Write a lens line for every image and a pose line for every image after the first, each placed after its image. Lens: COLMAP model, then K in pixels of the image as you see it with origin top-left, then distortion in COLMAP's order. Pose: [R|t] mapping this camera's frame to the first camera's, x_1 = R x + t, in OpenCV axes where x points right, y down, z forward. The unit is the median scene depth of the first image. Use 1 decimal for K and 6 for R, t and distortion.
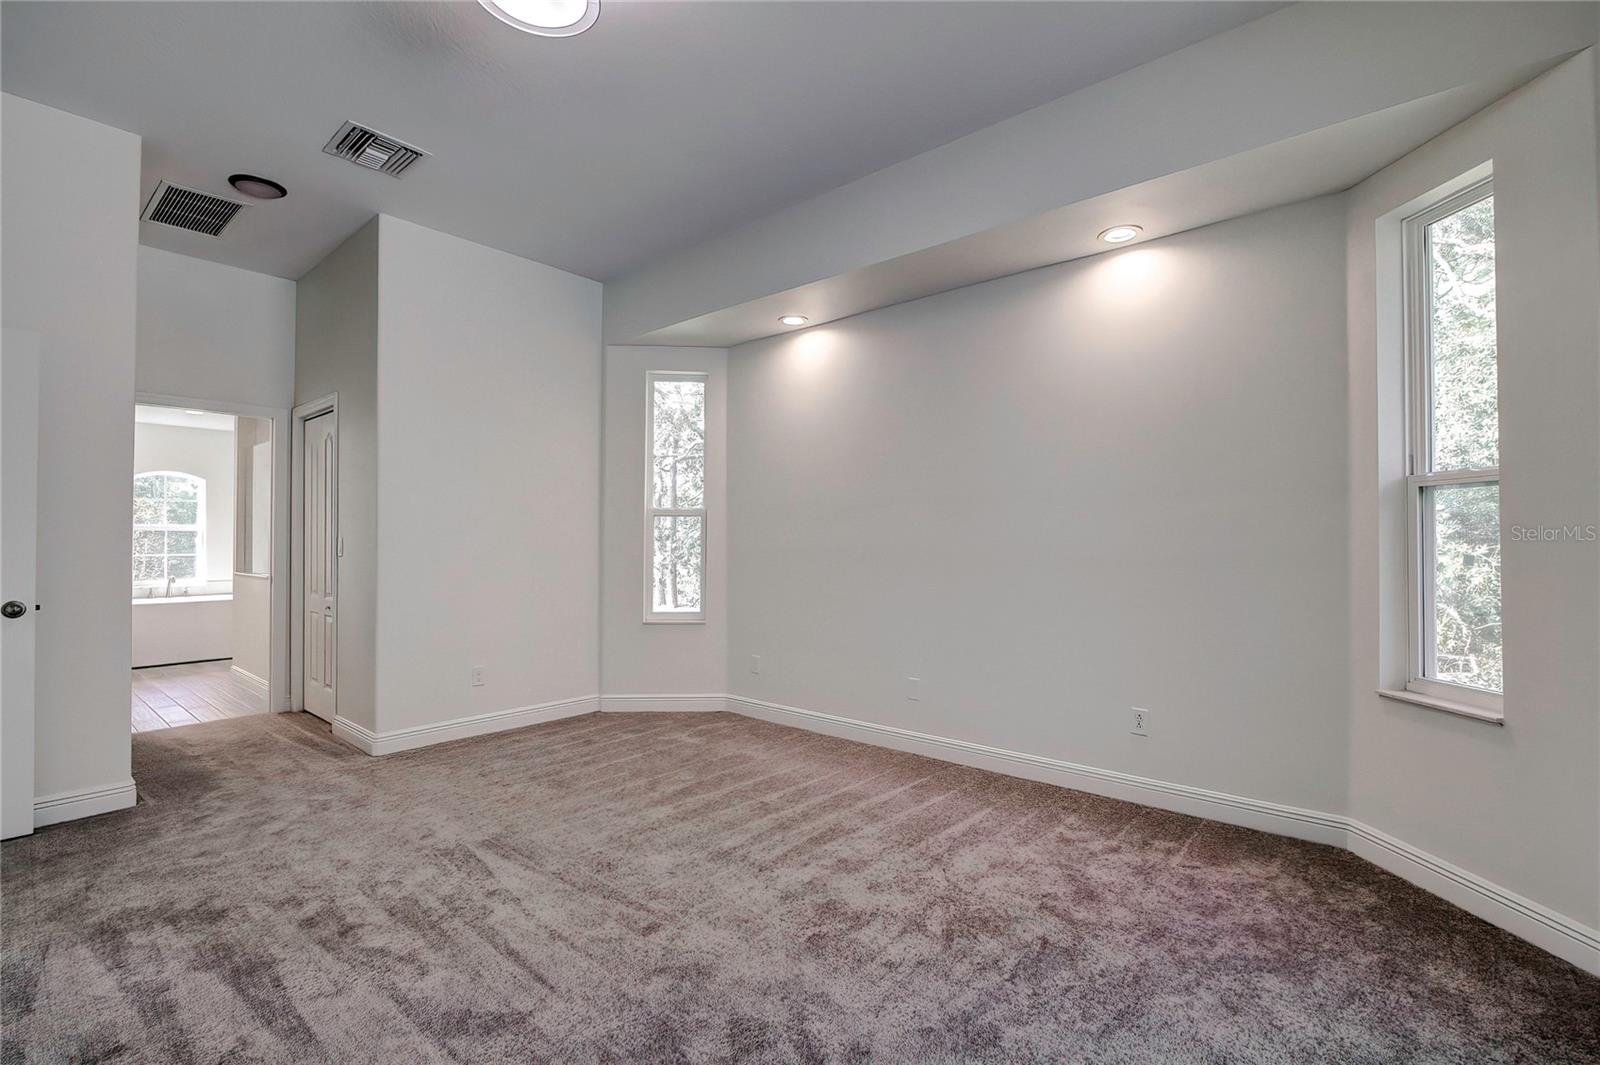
lens RADIAL K [[723.0, 0, 804.9], [0, 723.0, 530.1], [0, 0, 1]] dist [-0.014456, 0.002335]
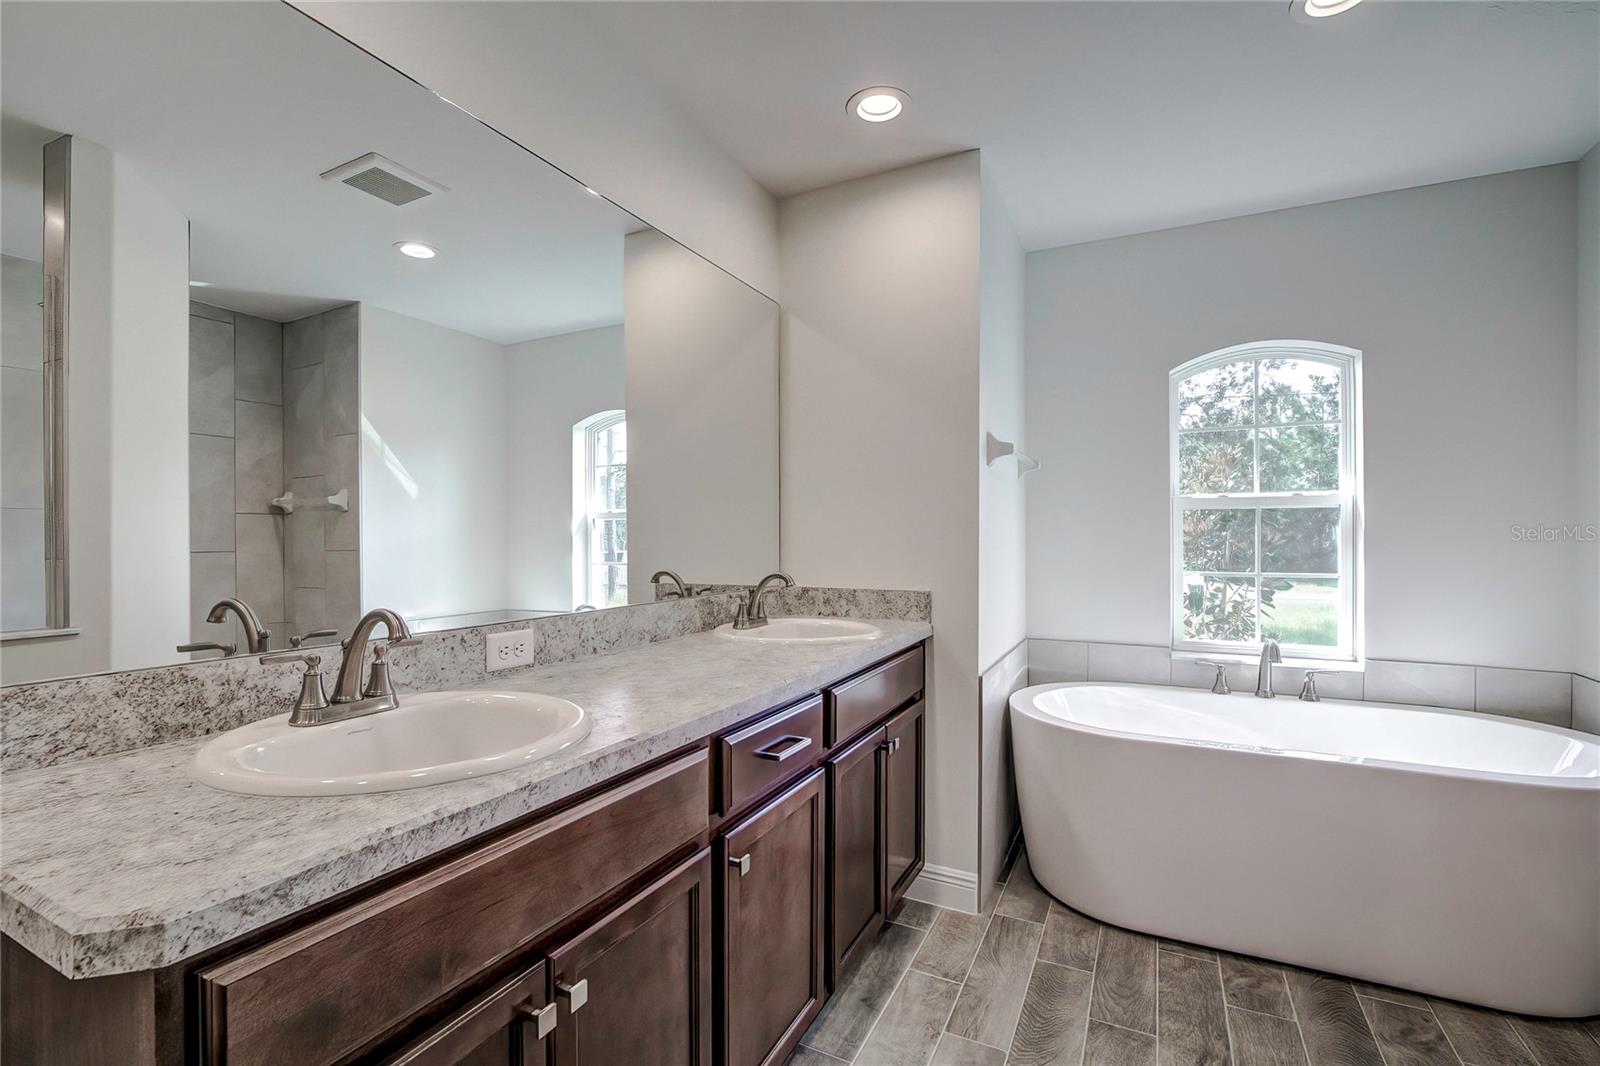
lens RADIAL K [[723.0, 0, 797.8], [0, 723.0, 542.3], [0, 0, 1]] dist [-0.014456, 0.002335]
pose [[0.232890, 0.000055, -0.972503, -1.162874], [0.019129, 0.999806, 0.004637, 0.023559], [0.972315, -0.019683, 0.232844, 1.350808]]
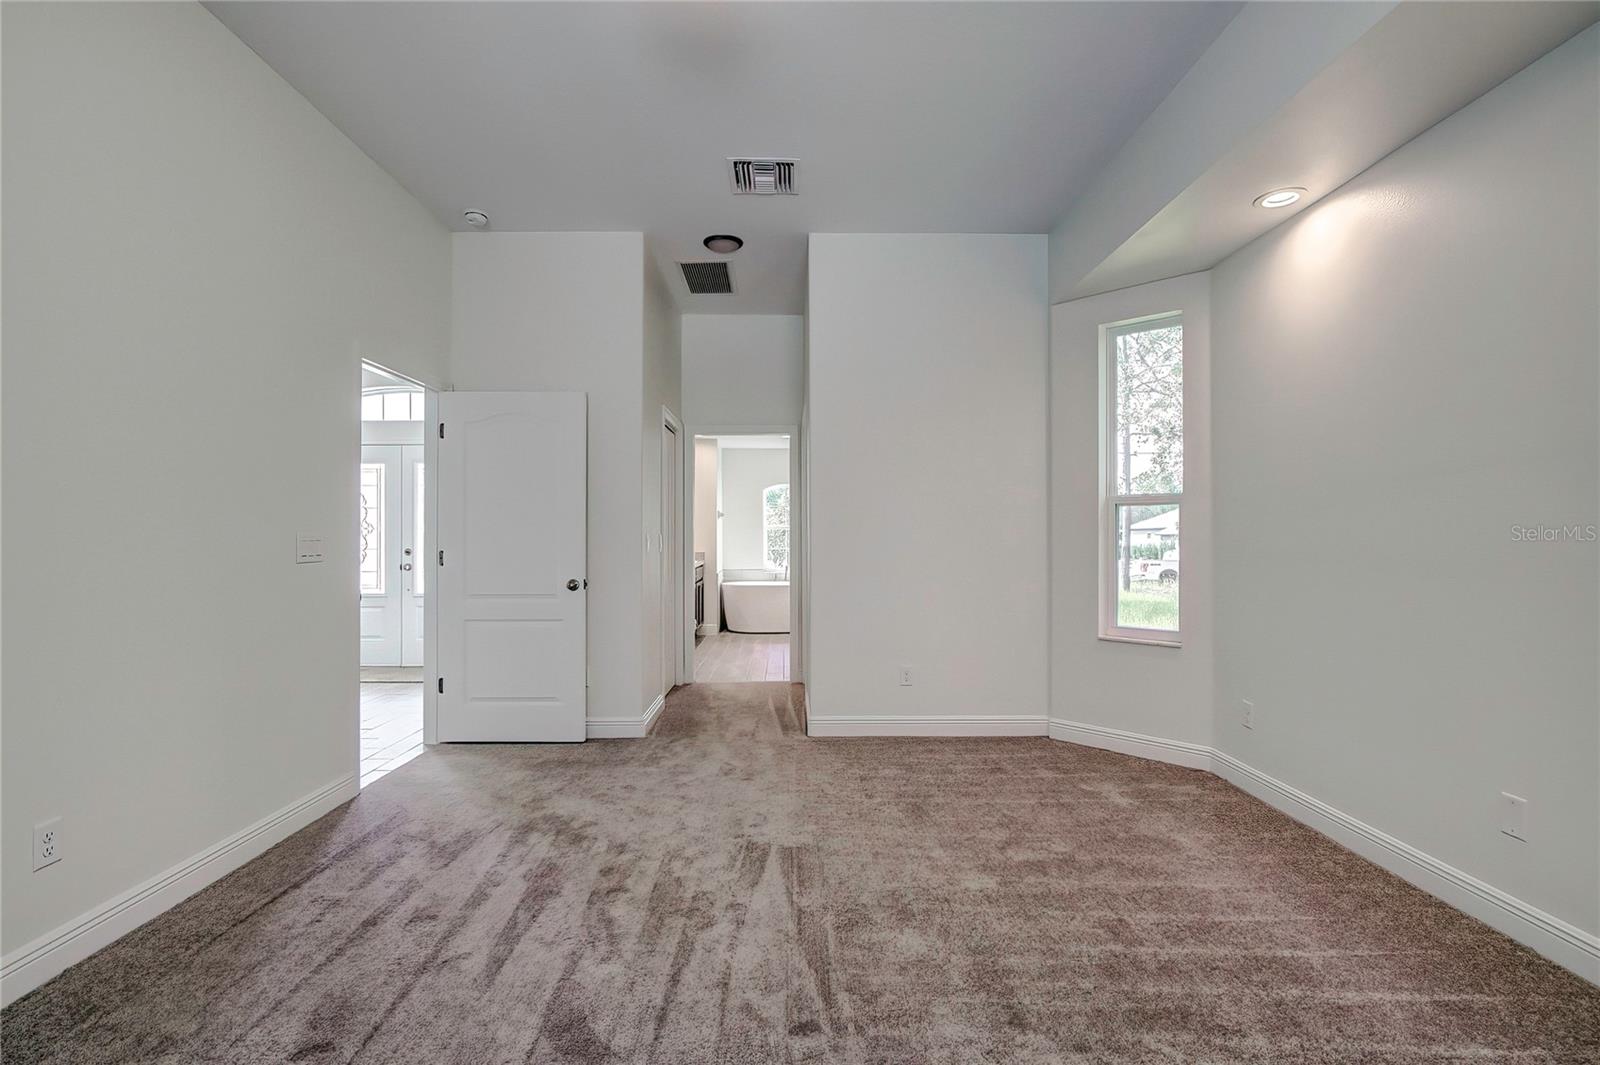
lens RADIAL K [[723.0, 0, 792.1], [0, 723.0, 535.3], [0, 0, 1]] dist [-0.014456, 0.002335]
pose [[0.648687, -0.004081, -0.761044, 0.235713], [0.013443, 0.999891, 0.006097, 0.004277], [0.760936, -0.014186, 0.648672, 0.299920]]
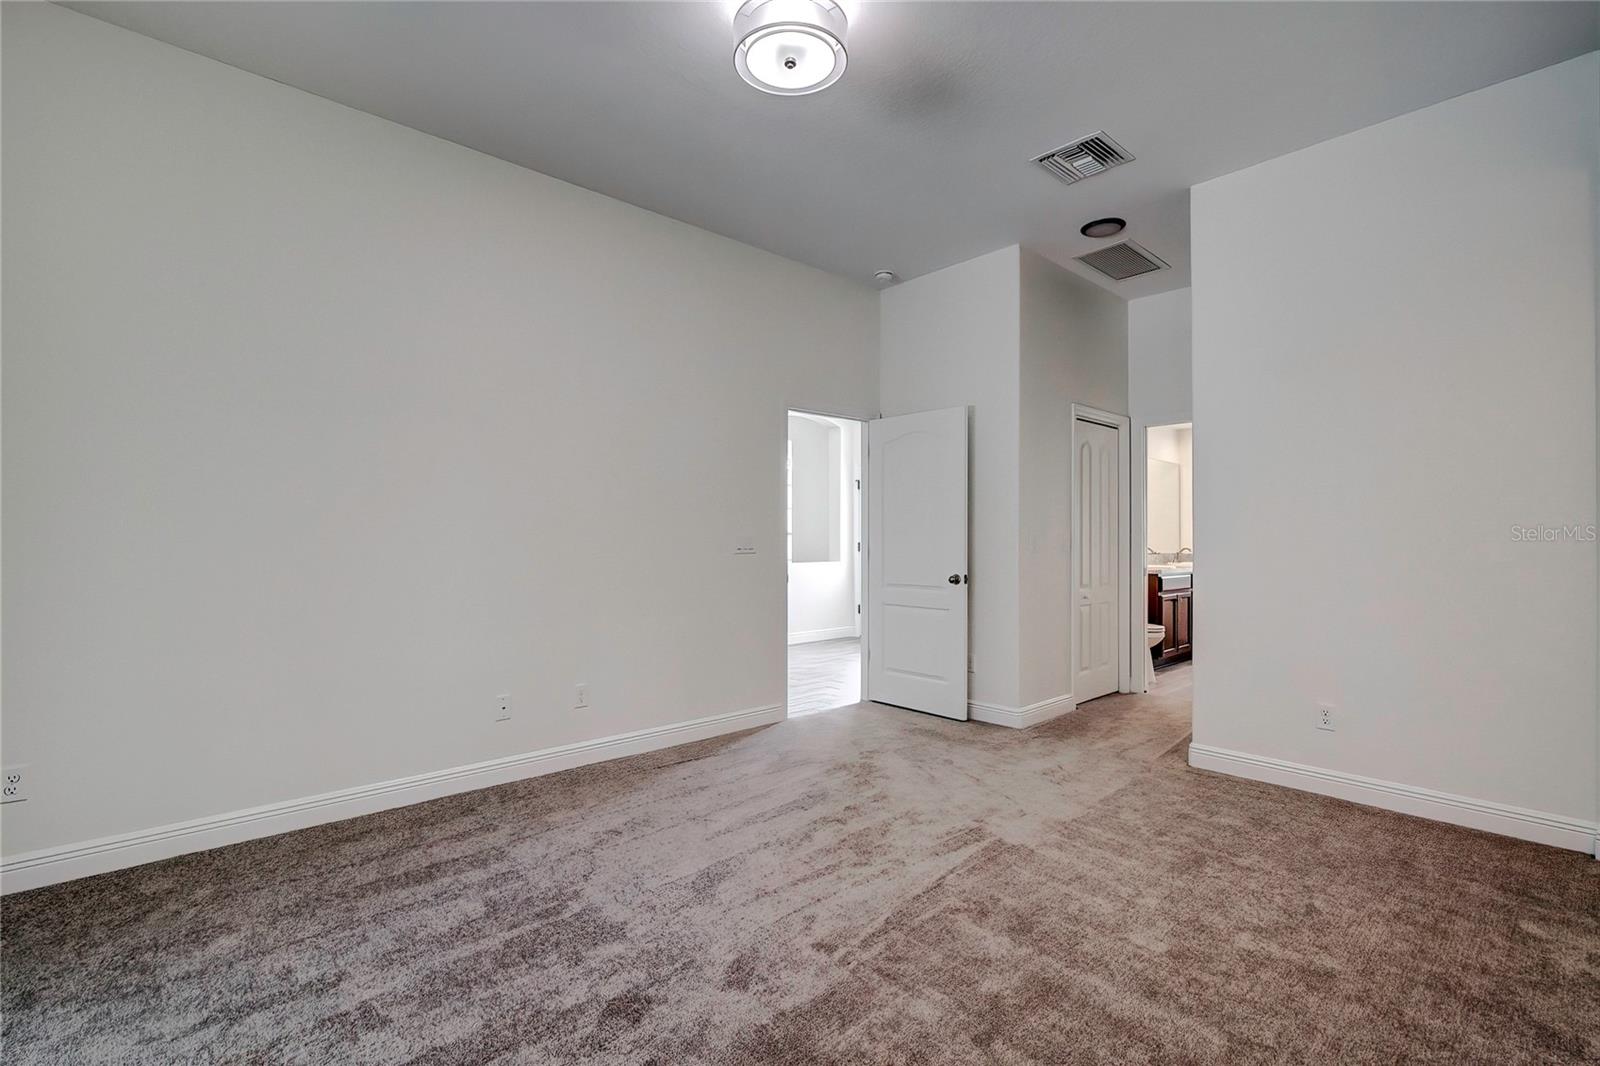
lens RADIAL K [[723.0, 0, 794.4], [0, 723.0, 533.6], [0, 0, 1]] dist [-0.014456, 0.002335]
pose [[-0.150398, -0.006799, -0.988602, 0.451211], [0.014646, 0.999851, -0.009105, 0.012327], [0.988517, -0.015848, -0.150276, 0.688475]]
